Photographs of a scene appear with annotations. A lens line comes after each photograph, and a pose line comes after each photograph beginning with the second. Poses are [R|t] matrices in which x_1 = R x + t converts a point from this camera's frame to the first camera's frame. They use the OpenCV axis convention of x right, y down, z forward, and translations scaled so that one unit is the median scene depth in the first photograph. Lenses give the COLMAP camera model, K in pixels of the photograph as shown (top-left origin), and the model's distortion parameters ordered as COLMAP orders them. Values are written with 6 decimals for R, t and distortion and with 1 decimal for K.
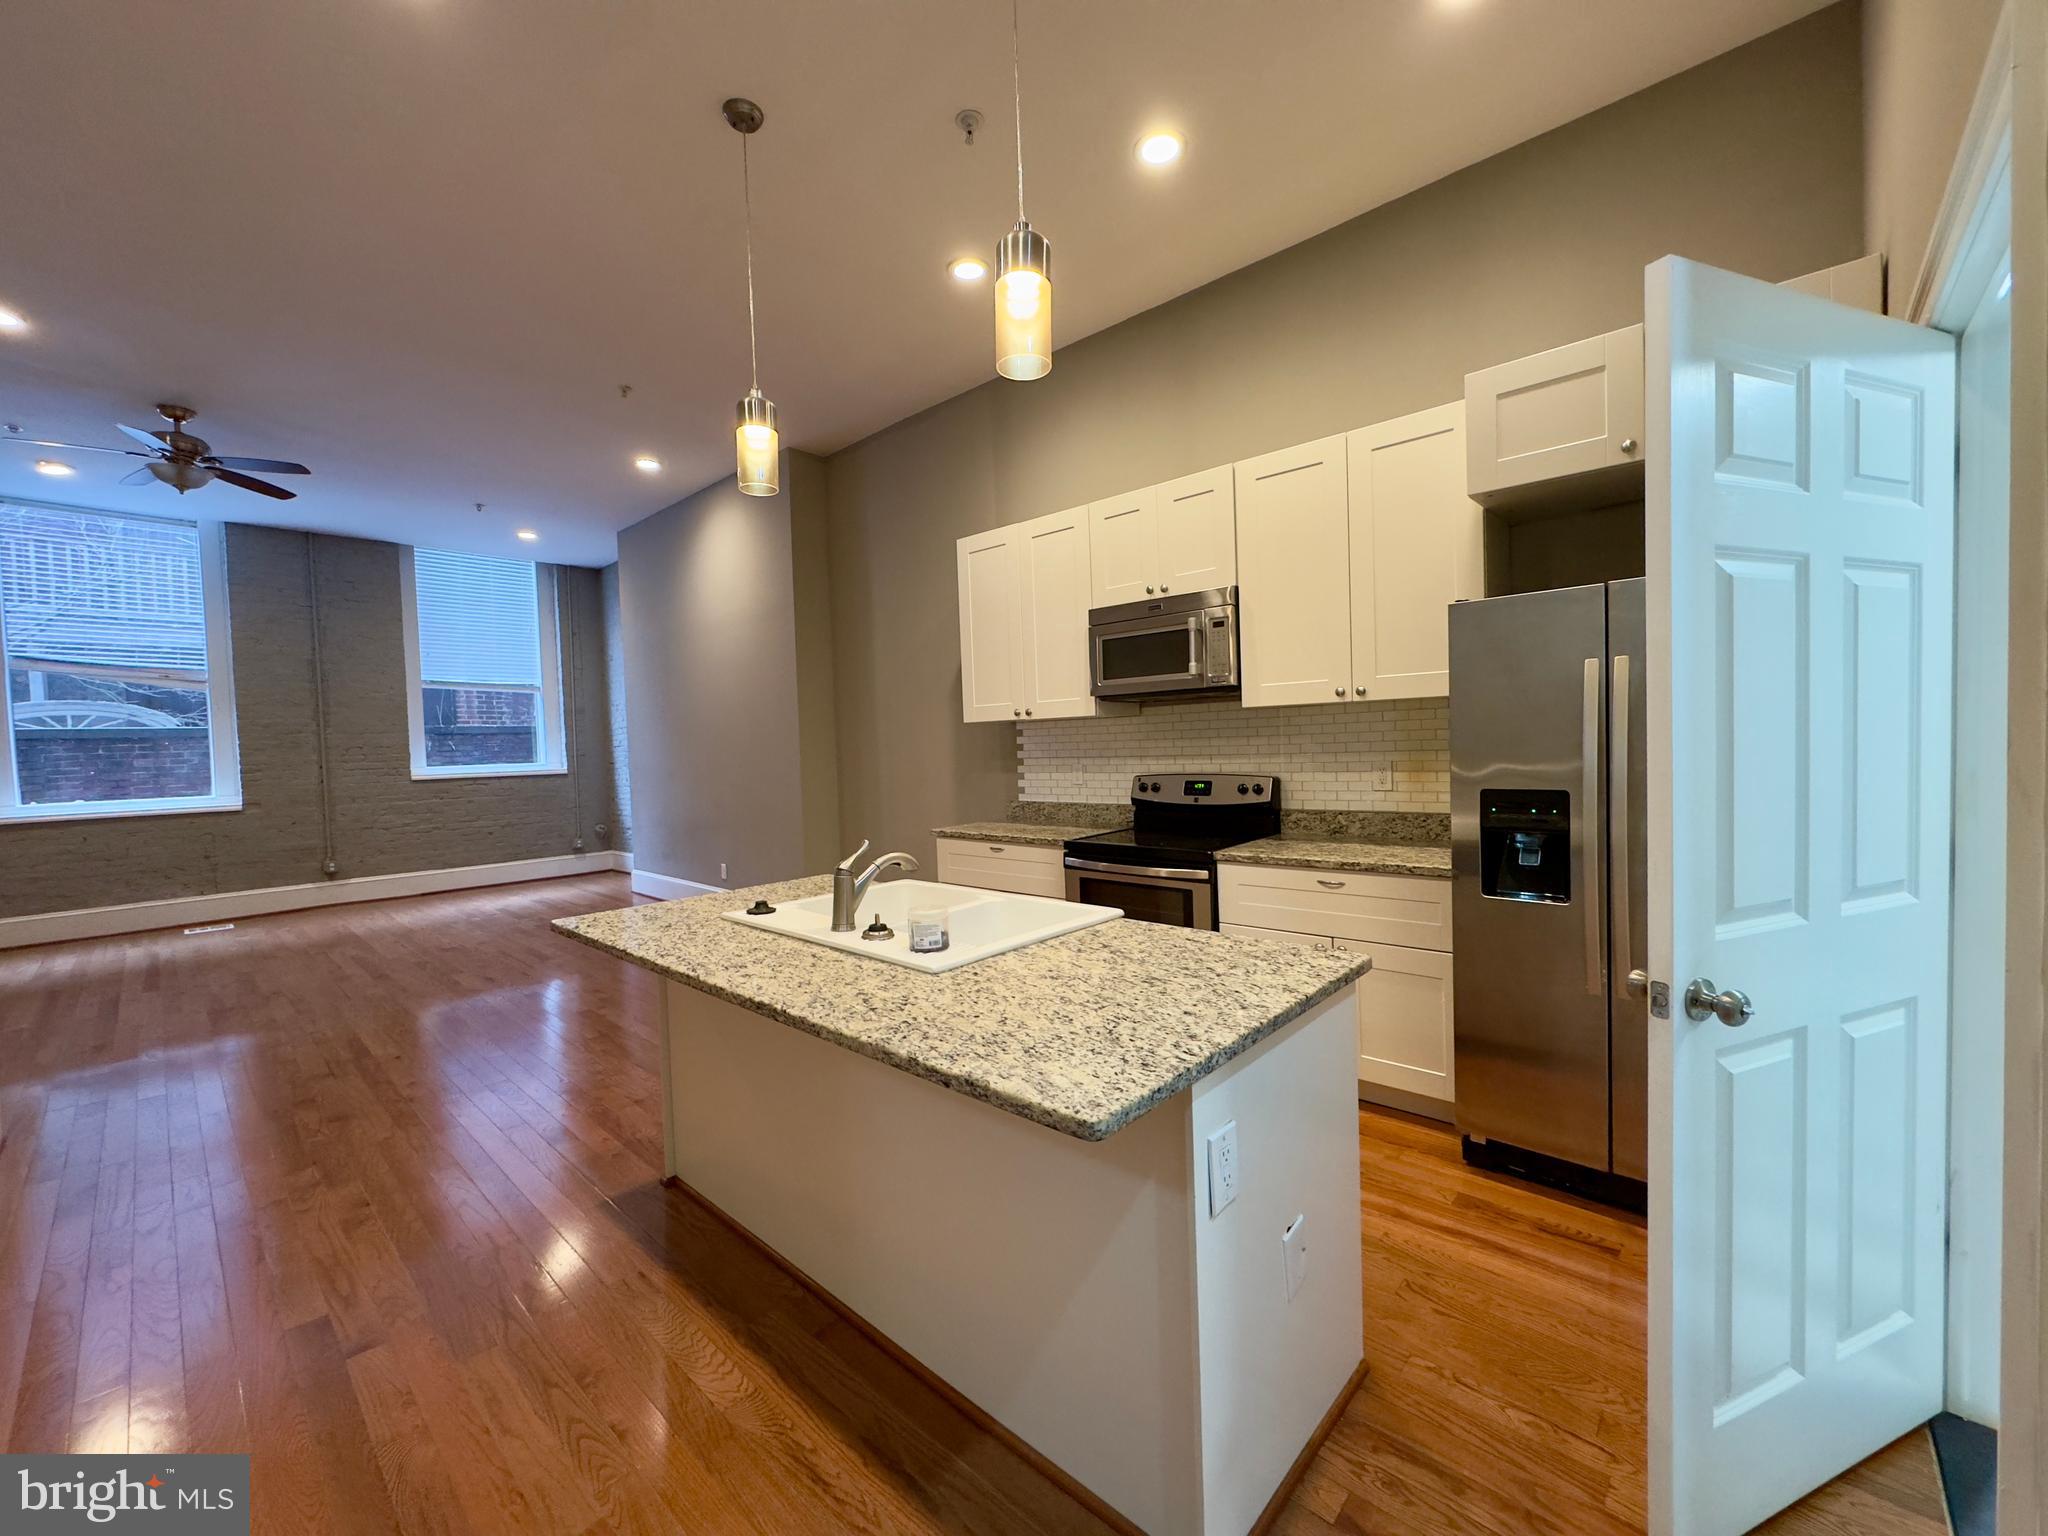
lens RADIAL K [[806.9, 0, 1019.8], [0, 806.9, 770.9], [0, 0, 1]] dist [-0.001064, 0.000149]
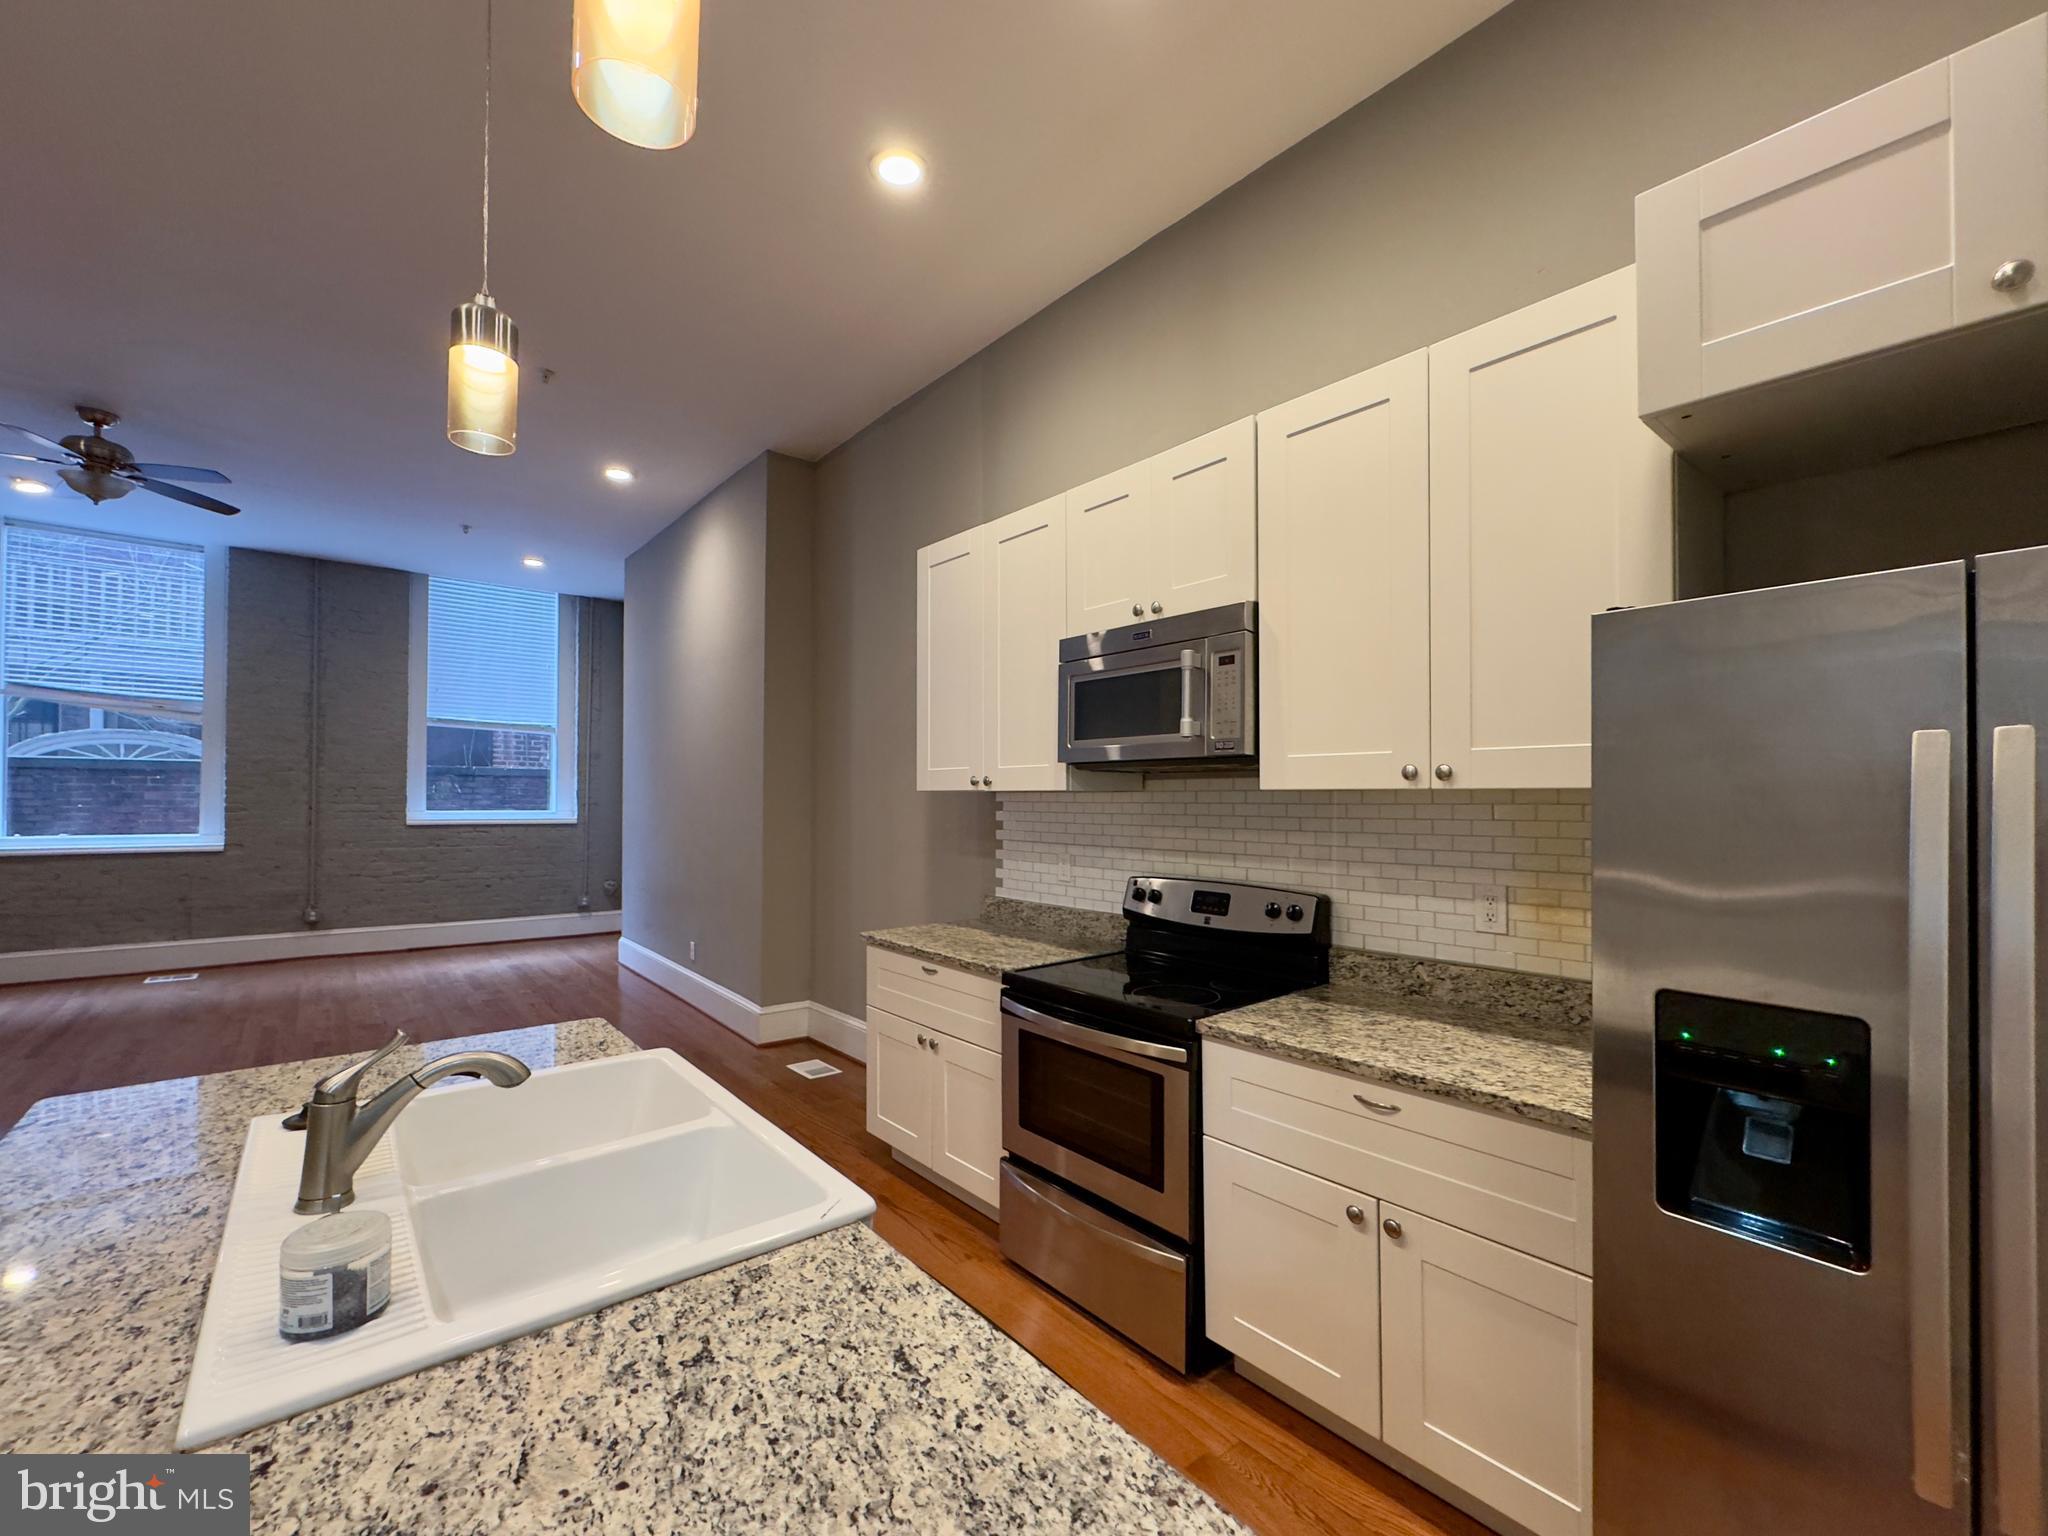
lens RADIAL K [[853.9, 0, 1020.8], [0, 853.9, 790.9], [0, 0, 1]] dist [-0.001637, -0.000210]
pose [[0.989977, 0.036366, -0.136465, 0.128387], [-0.042305, 0.998268, -0.040873, -0.029745], [0.134742, 0.046236, 0.989801, 0.216104]]
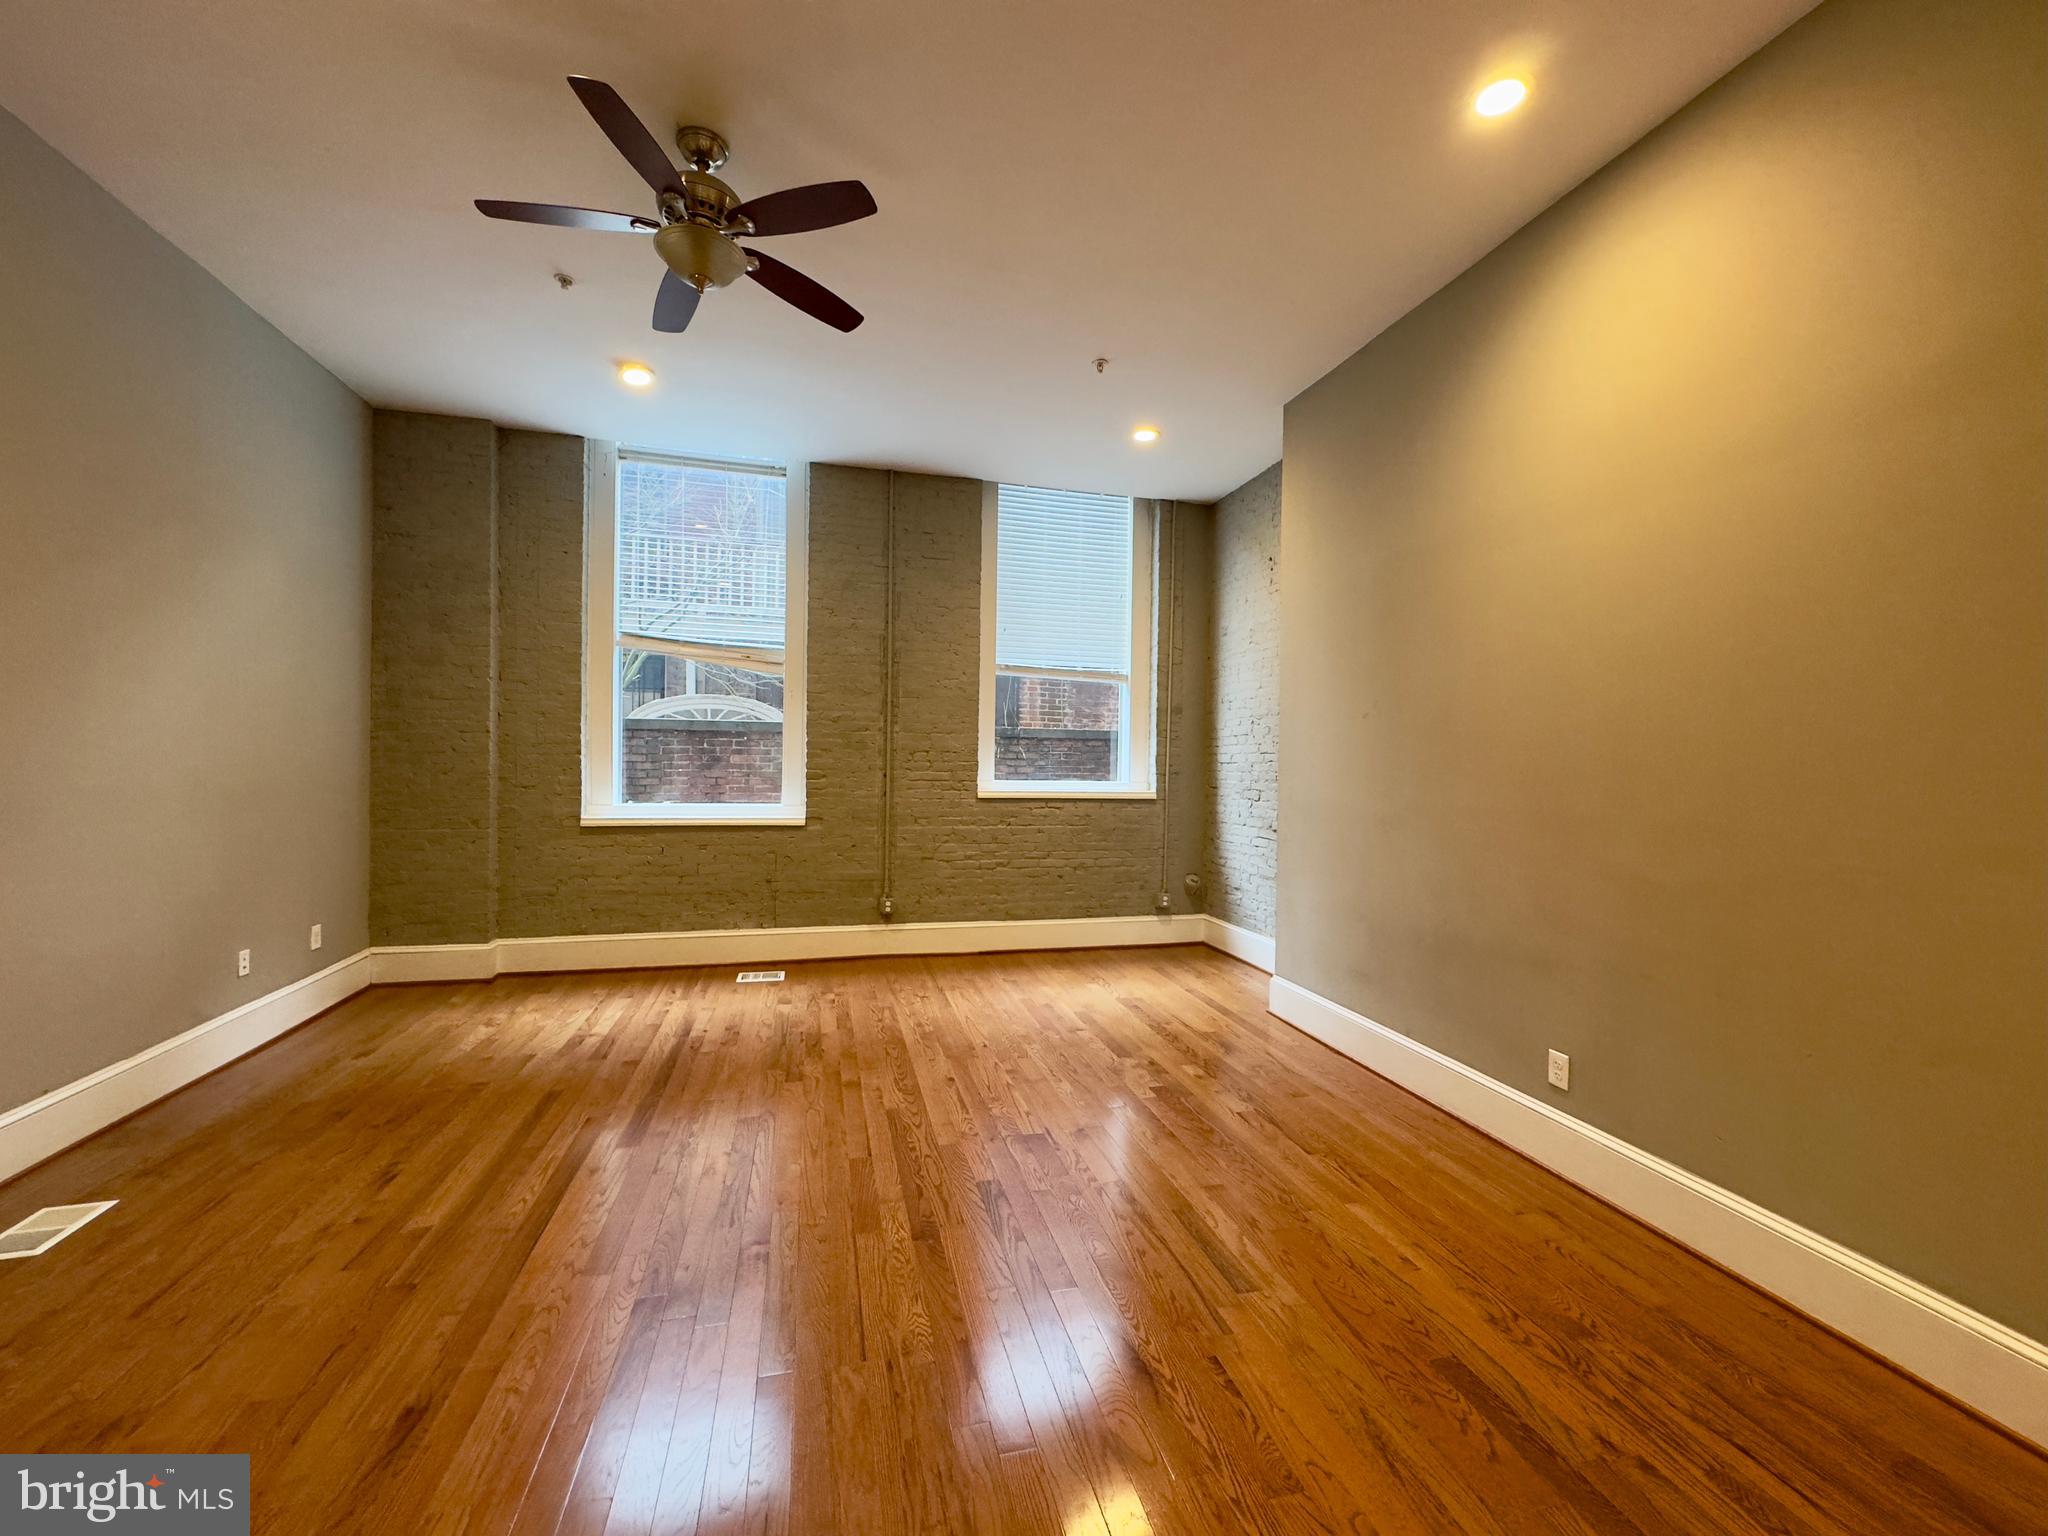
lens RADIAL K [[816.9, 0, 1025.7], [0, 816.9, 773.0], [0, 0, 1]] dist [-0.001971, -0.000147]
pose [[0.841392, 0.051615, -0.537955, -0.539203], [-0.060869, 0.998146, 0.000566, -0.024548], [0.536987, 0.032269, 0.842973, 0.669087]]
